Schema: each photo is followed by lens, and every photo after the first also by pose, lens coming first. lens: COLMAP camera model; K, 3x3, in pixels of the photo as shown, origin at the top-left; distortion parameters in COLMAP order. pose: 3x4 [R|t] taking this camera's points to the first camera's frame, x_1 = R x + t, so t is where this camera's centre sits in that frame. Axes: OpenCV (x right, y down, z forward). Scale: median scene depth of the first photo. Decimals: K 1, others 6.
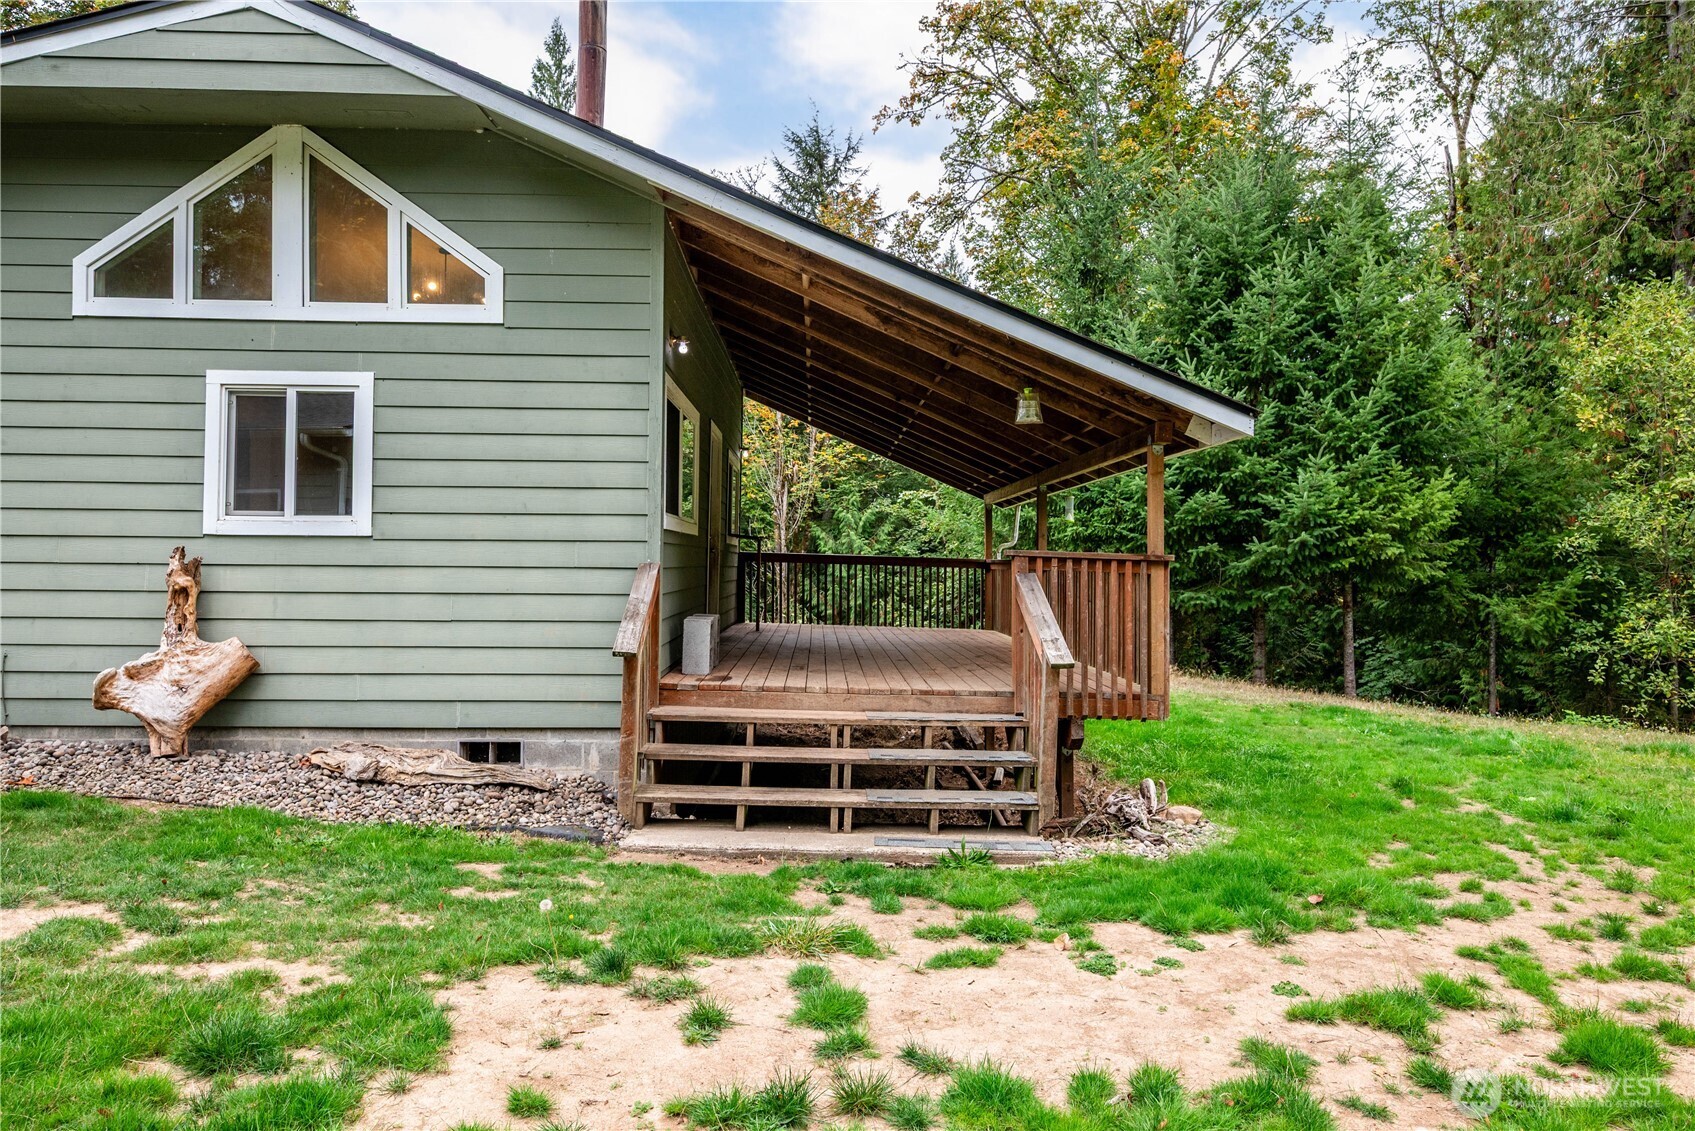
lens RADIAL K [[967.0, 0, 849.5], [0, 967.0, 555.5], [0, 0, 1]] dist [-0.002353, -0.001104]
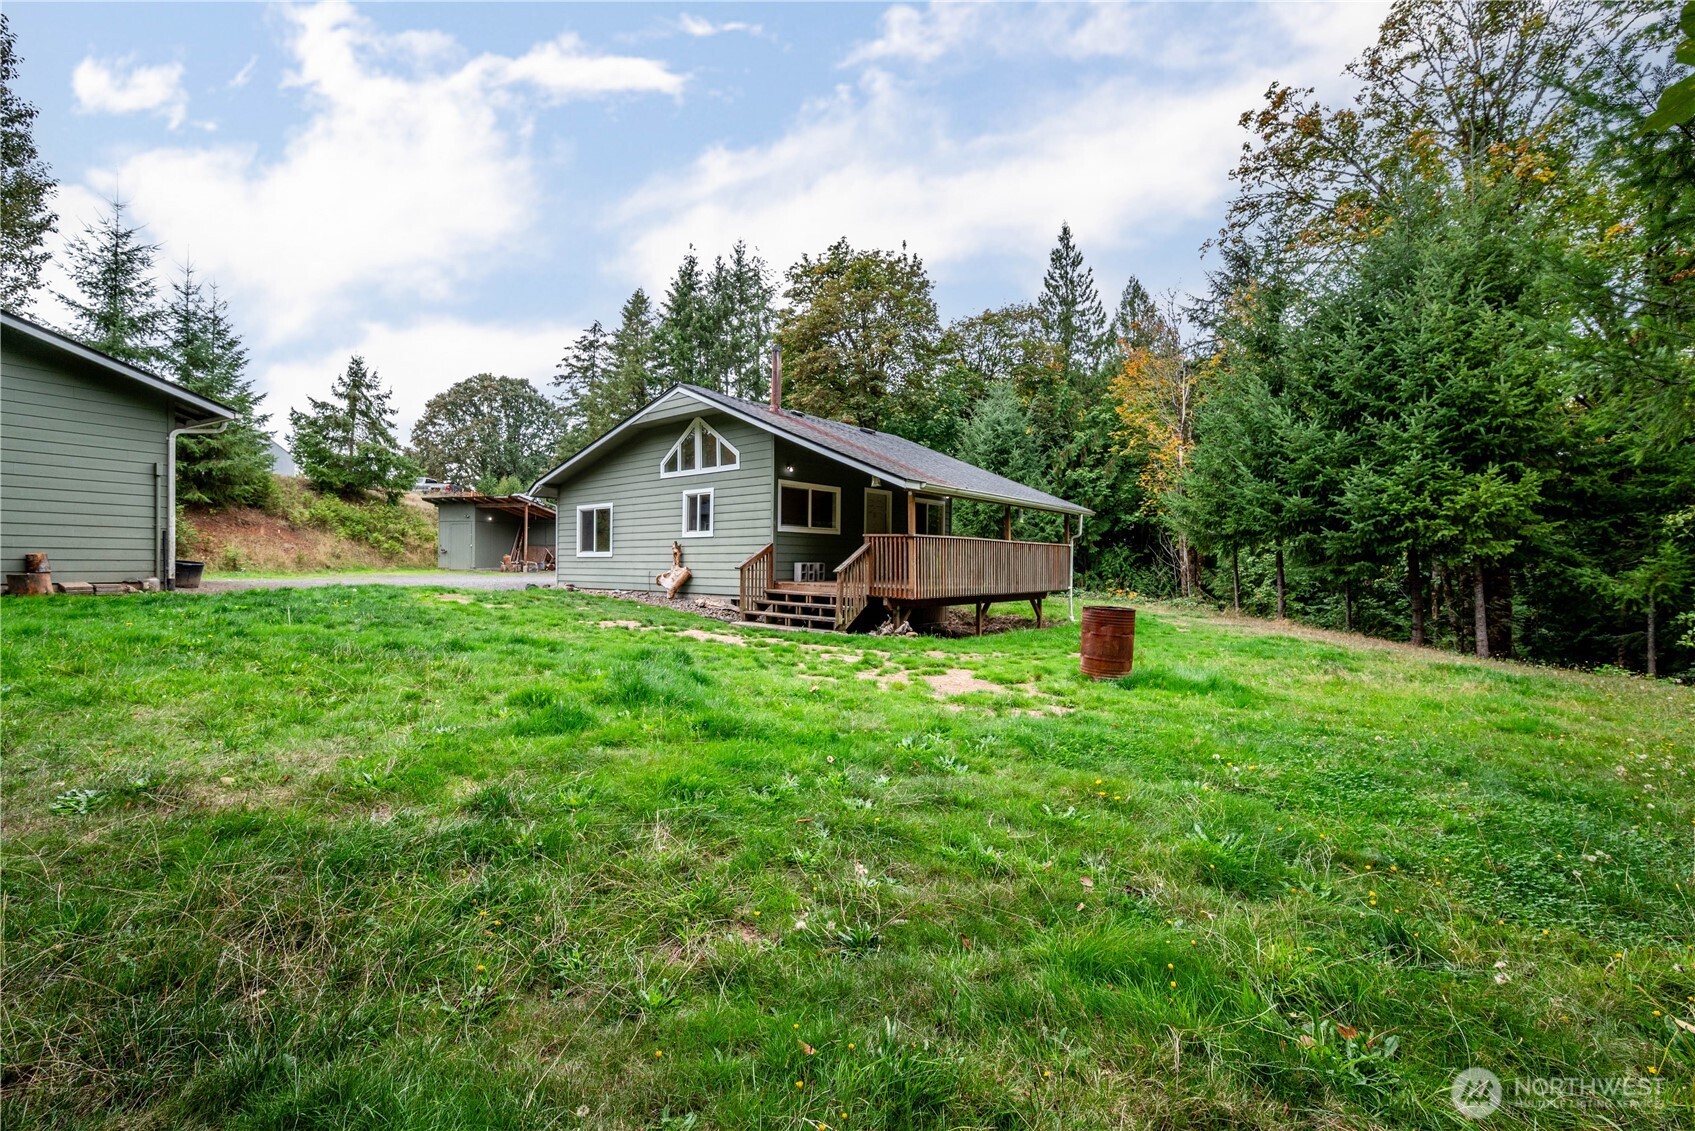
lens RADIAL K [[722.8, 0, 851.4], [0, 722.8, 552.2], [0, 0, 1]] dist [0.002811, -0.001484]
pose [[0.738295, -0.016903, -0.674266, 0.625809], [0.004951, 0.999795, -0.019643, 0.034474], [0.674460, 0.011164, 0.738227, -0.210186]]
